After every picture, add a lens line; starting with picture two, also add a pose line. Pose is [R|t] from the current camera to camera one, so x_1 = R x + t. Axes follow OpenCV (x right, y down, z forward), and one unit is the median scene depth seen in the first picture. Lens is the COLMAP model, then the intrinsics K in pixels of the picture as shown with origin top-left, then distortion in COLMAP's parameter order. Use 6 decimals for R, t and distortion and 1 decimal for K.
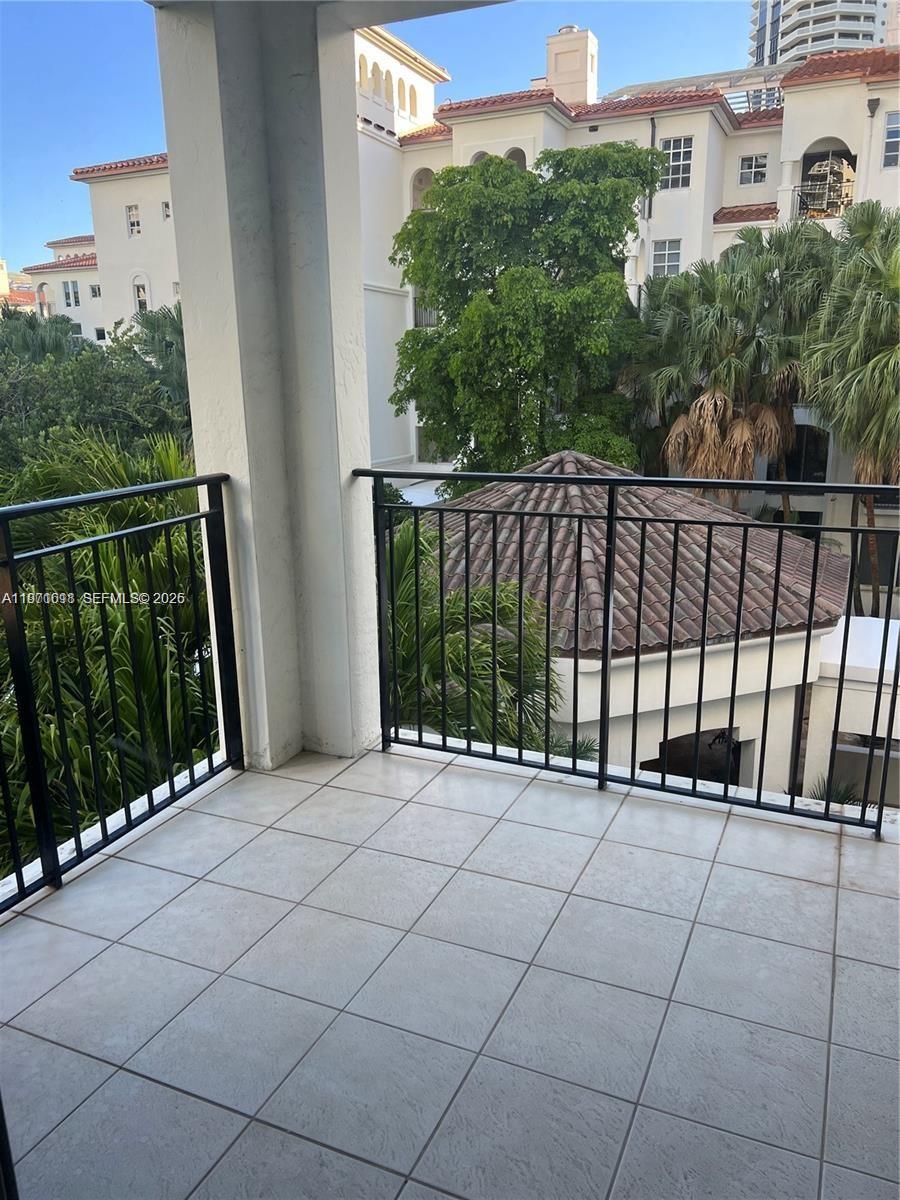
lens RADIAL K [[898.0, 0, 447.8], [0, 898.0, 610.3], [0, 0, 1]] dist [0.045779, -0.043327]
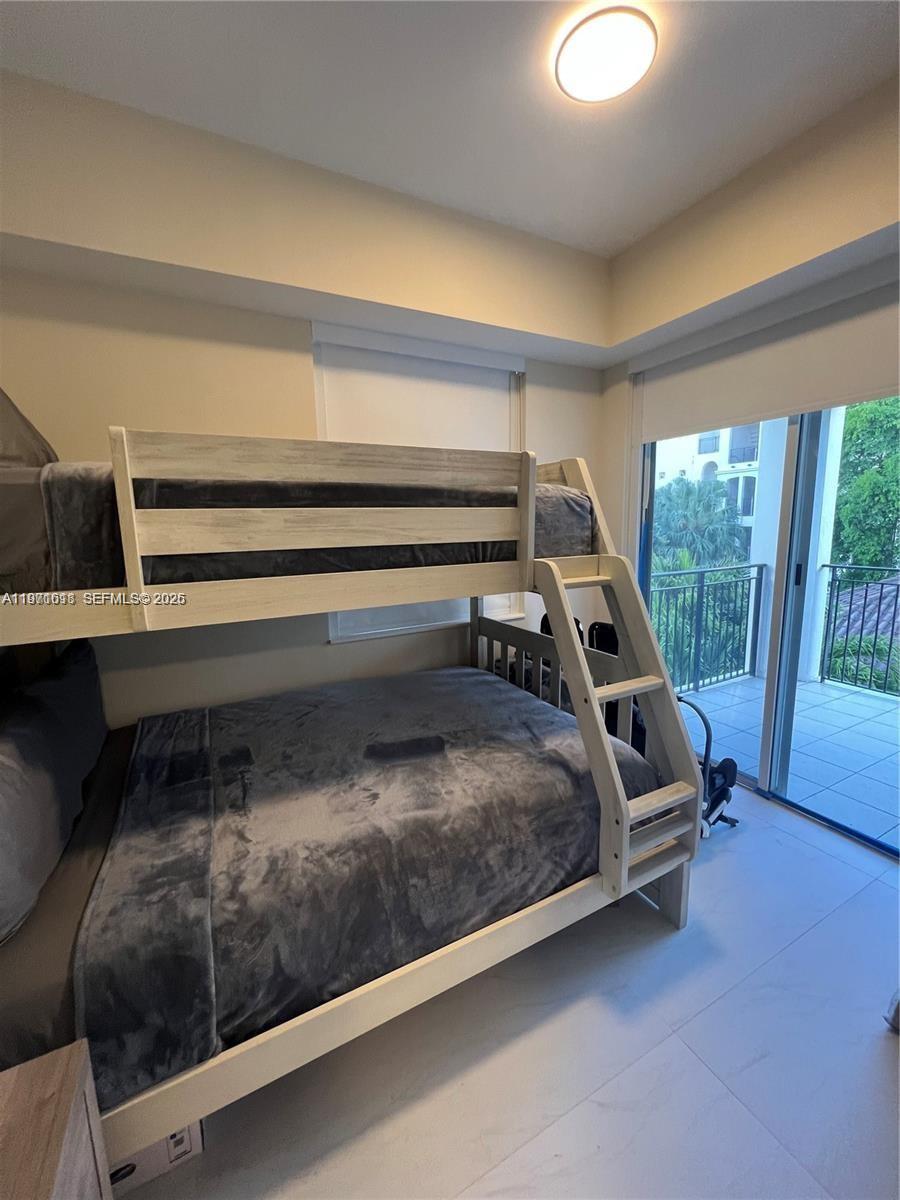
lens RADIAL K [[480.6, 0, 445.6], [0, 480.6, 595.6], [0, 0, 1]] dist [-0.002252, -0.000160]
pose [[0.787277, 0.089393, -0.610085, -0.042186], [-0.146869, 0.988144, -0.044736, 0.055492], [0.598853, 0.124822, 0.791072, -0.262117]]
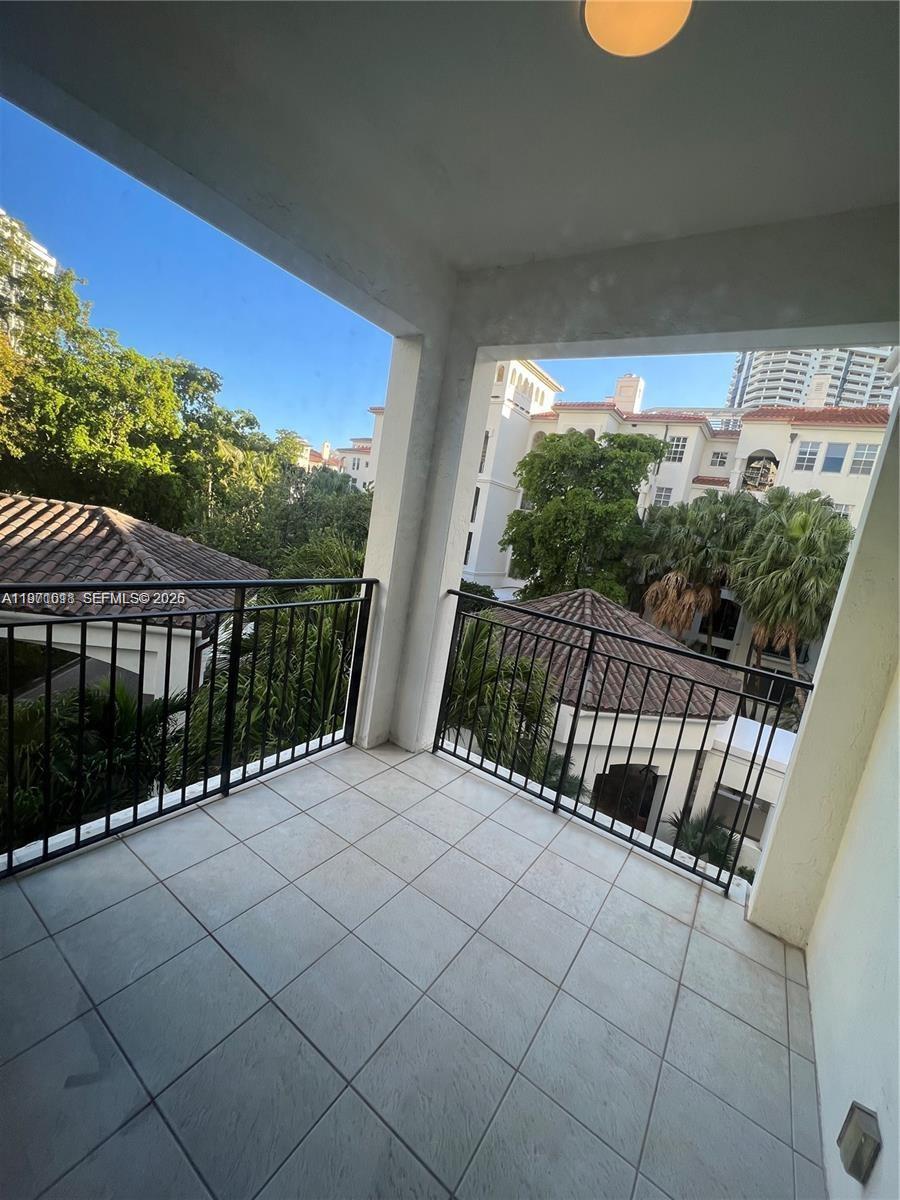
lens RADIAL K [[480.6, 0, 451.9], [0, 480.6, 596.4], [0, 0, 1]] dist [-0.002252, -0.000160]
pose [[0.969919, 0.197405, -0.142437, 0.014611], [-0.211978, 0.972595, -0.095526, -0.021865], [0.119676, 0.122846, 0.985183, 0.030049]]
